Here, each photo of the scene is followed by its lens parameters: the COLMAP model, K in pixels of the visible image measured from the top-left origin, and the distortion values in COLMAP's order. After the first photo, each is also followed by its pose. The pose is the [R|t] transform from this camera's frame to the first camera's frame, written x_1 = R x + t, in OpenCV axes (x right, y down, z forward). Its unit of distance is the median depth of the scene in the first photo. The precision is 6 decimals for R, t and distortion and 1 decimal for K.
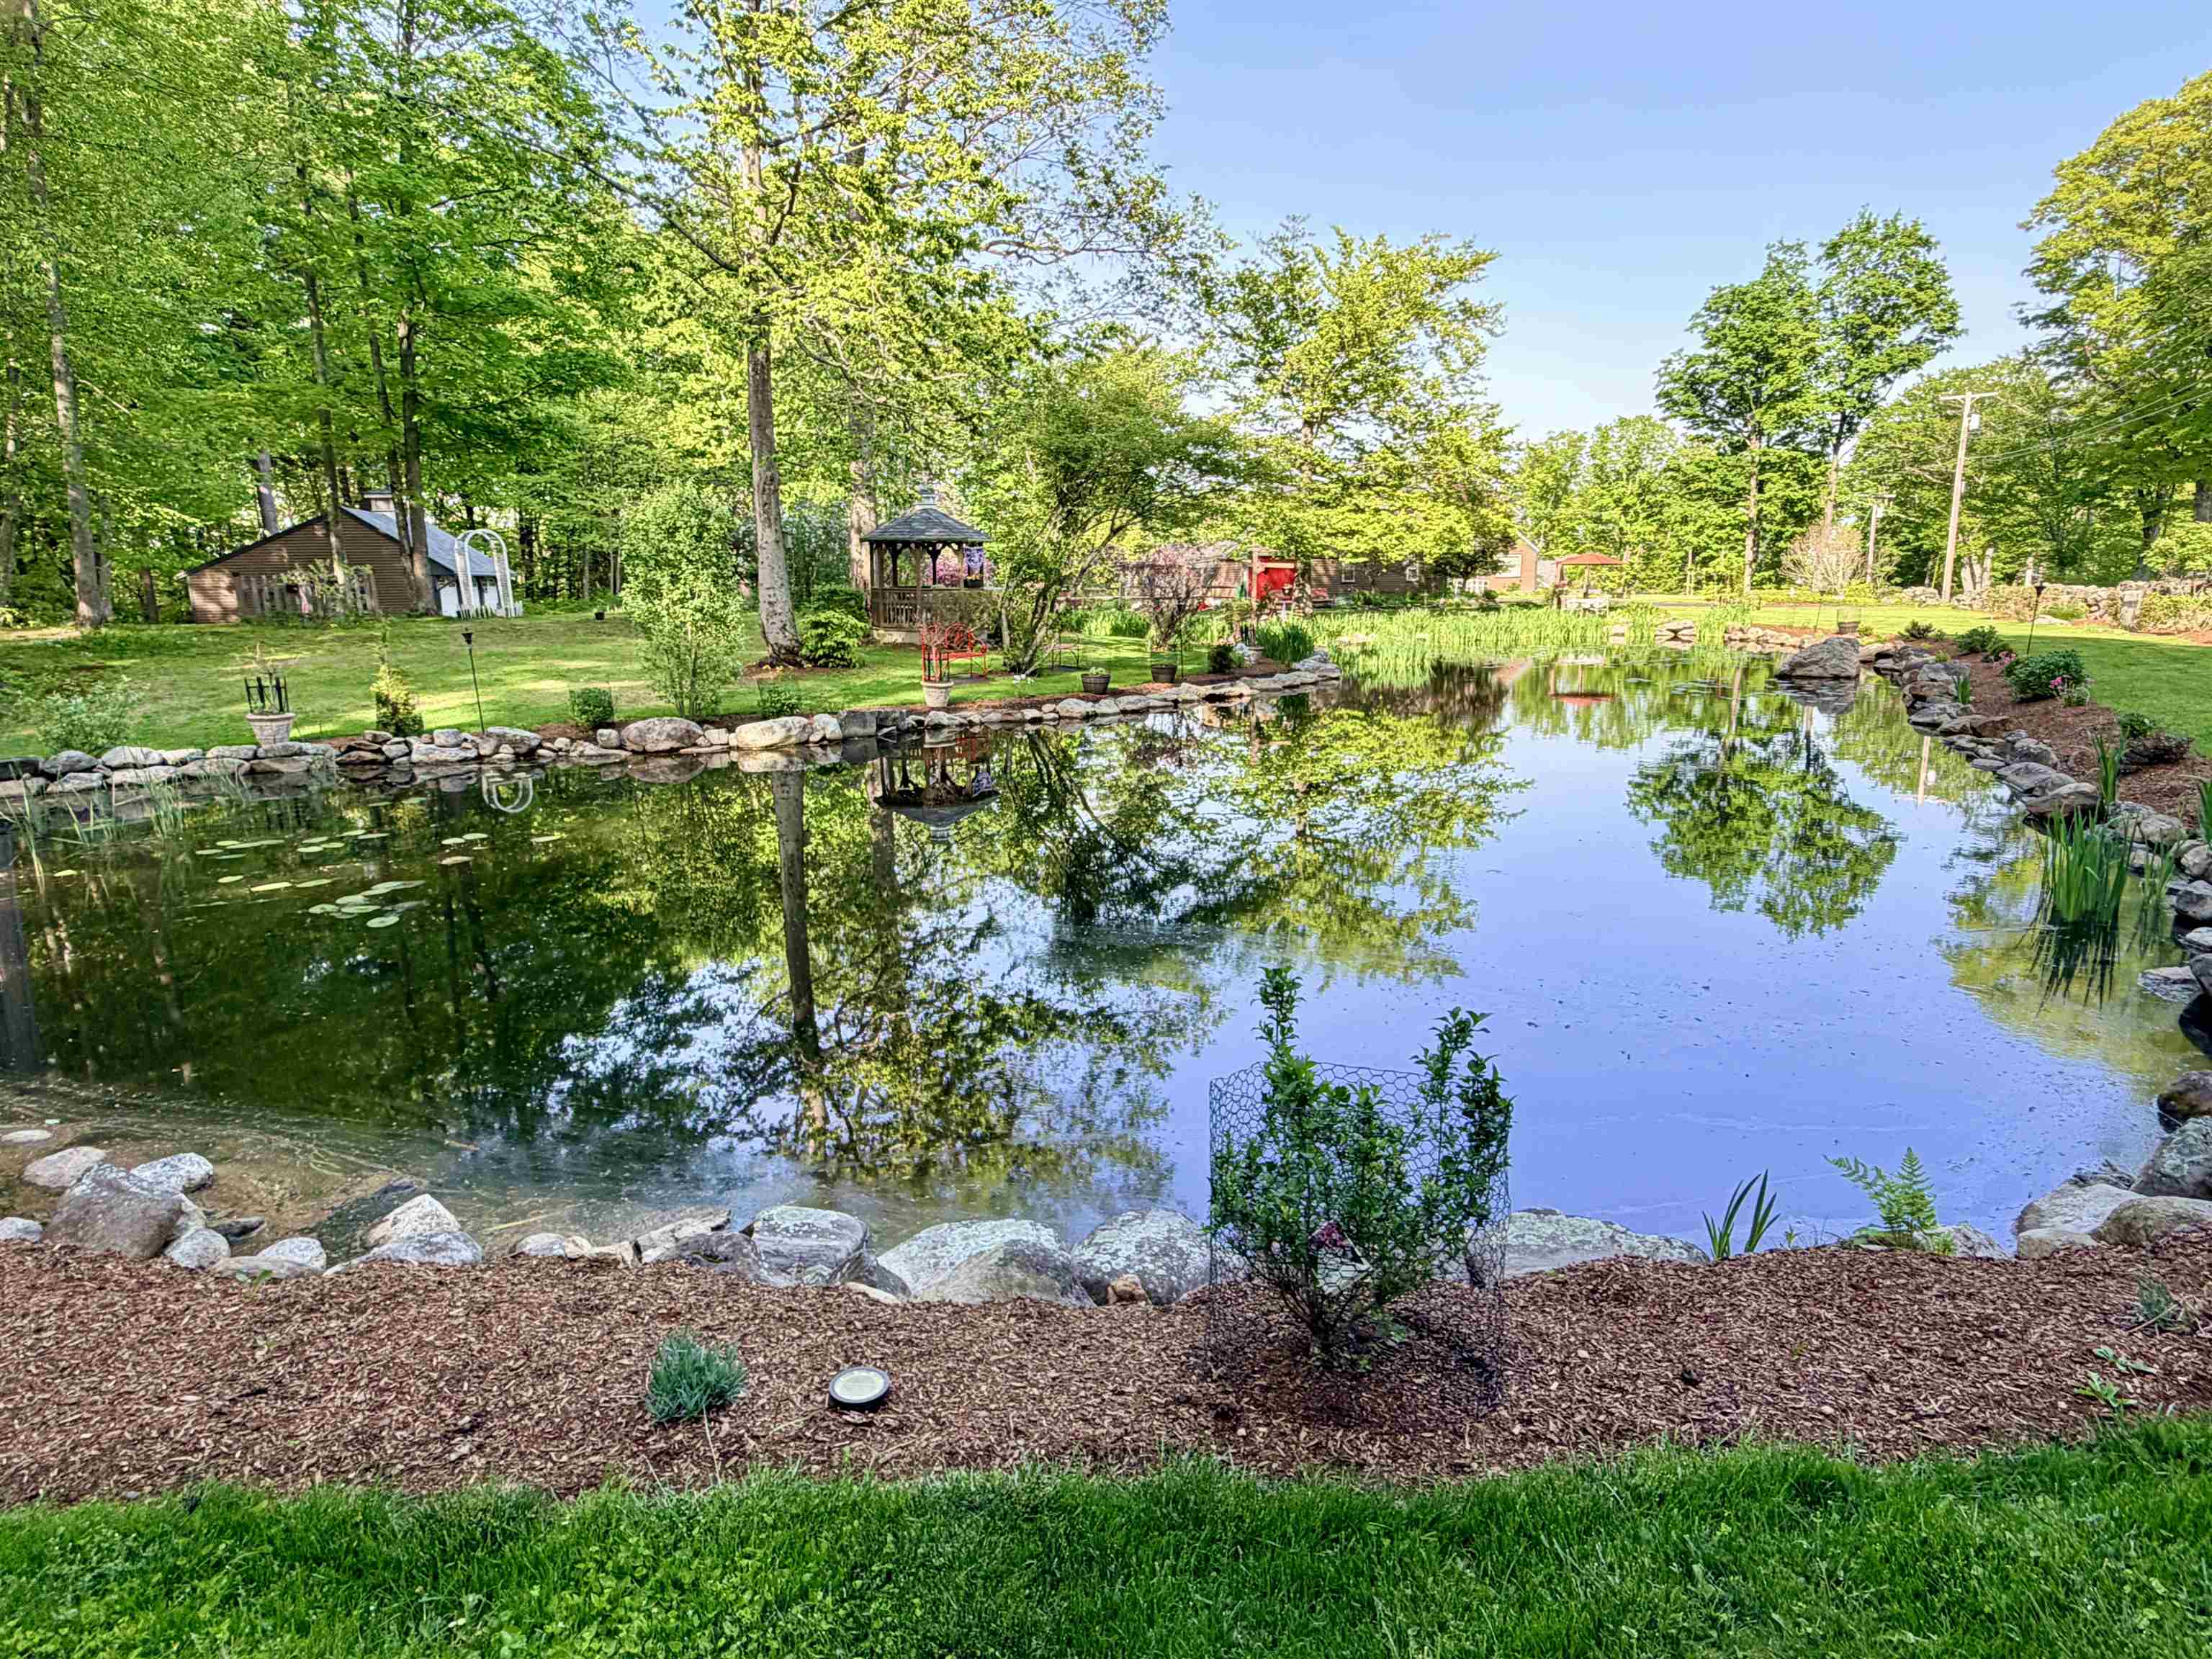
lens RADIAL K [[1250.1, 0, 1106.0], [0, 1250.1, 829.5], [0, 0, 1]] dist [0.001298, -0.001901]
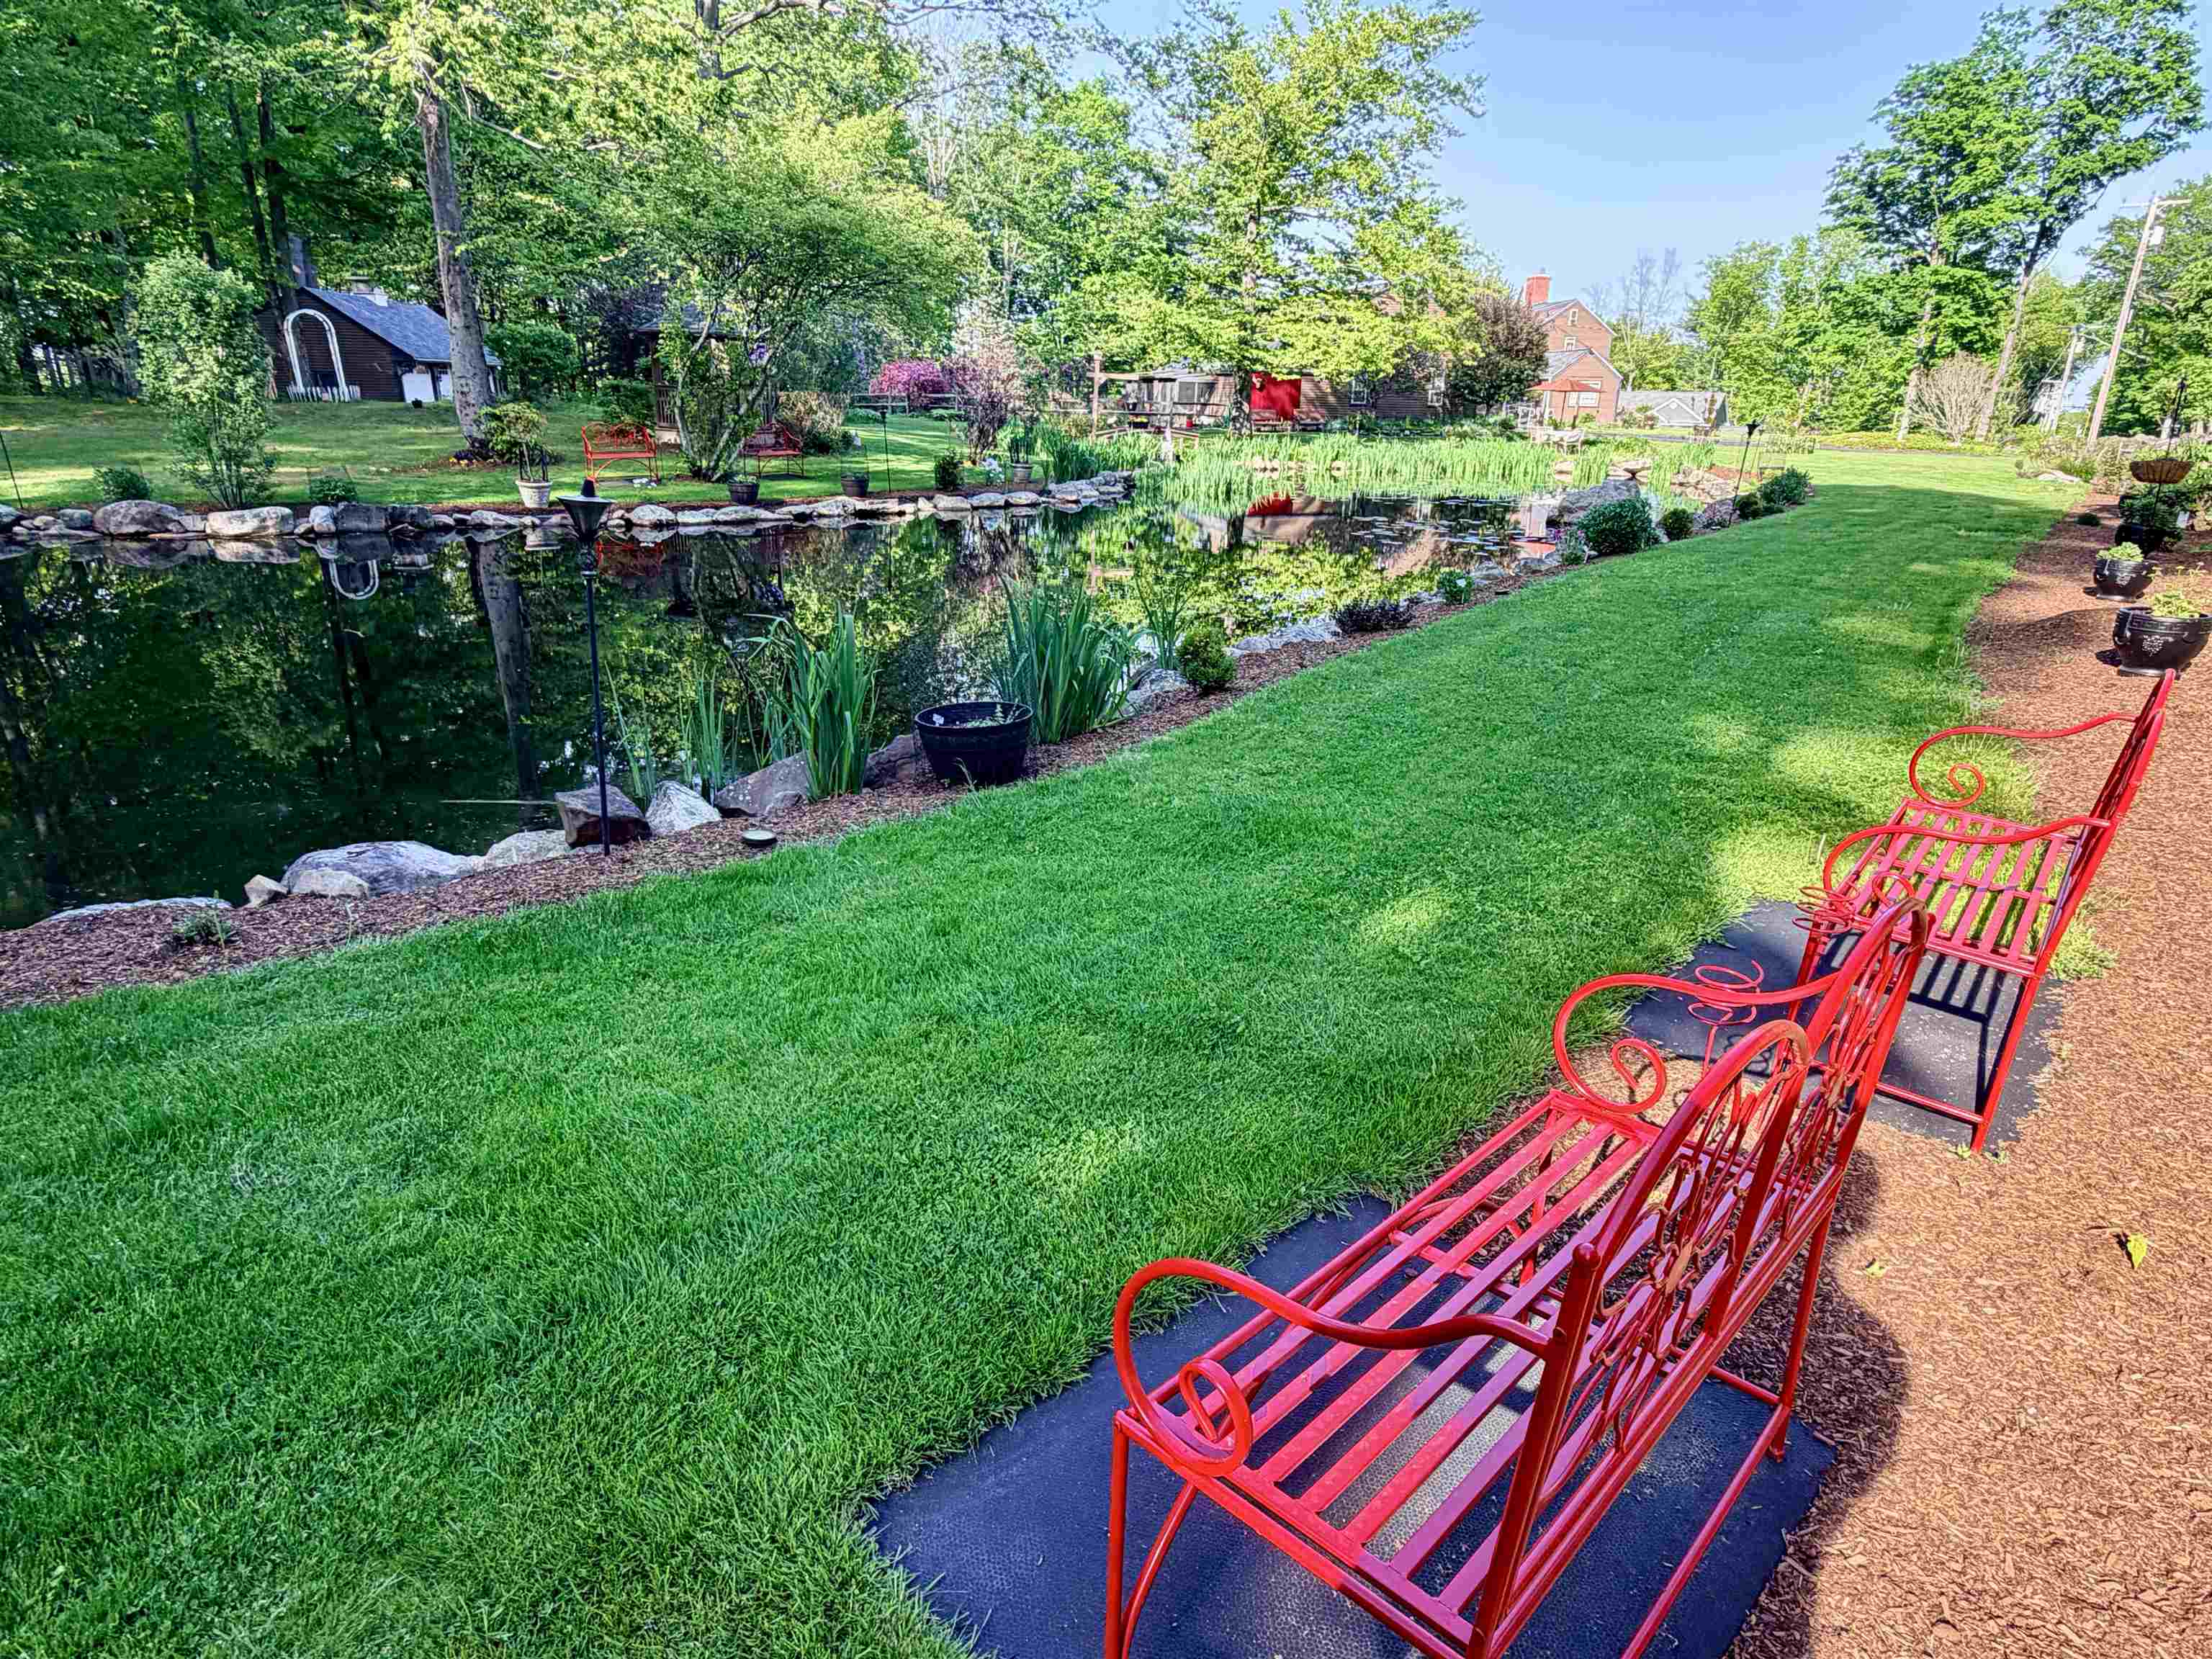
lens RADIAL K [[1250.1, 0, 1106.0], [0, 1250.1, 829.5], [0, 0, 1]] dist [0.001298, -0.001901]
pose [[0.988520, 0.081571, -0.127179, 0.101777], [-0.063413, 0.988005, 0.140804, -0.003696], [0.137139, -0.131123, 0.981835, 0.018174]]
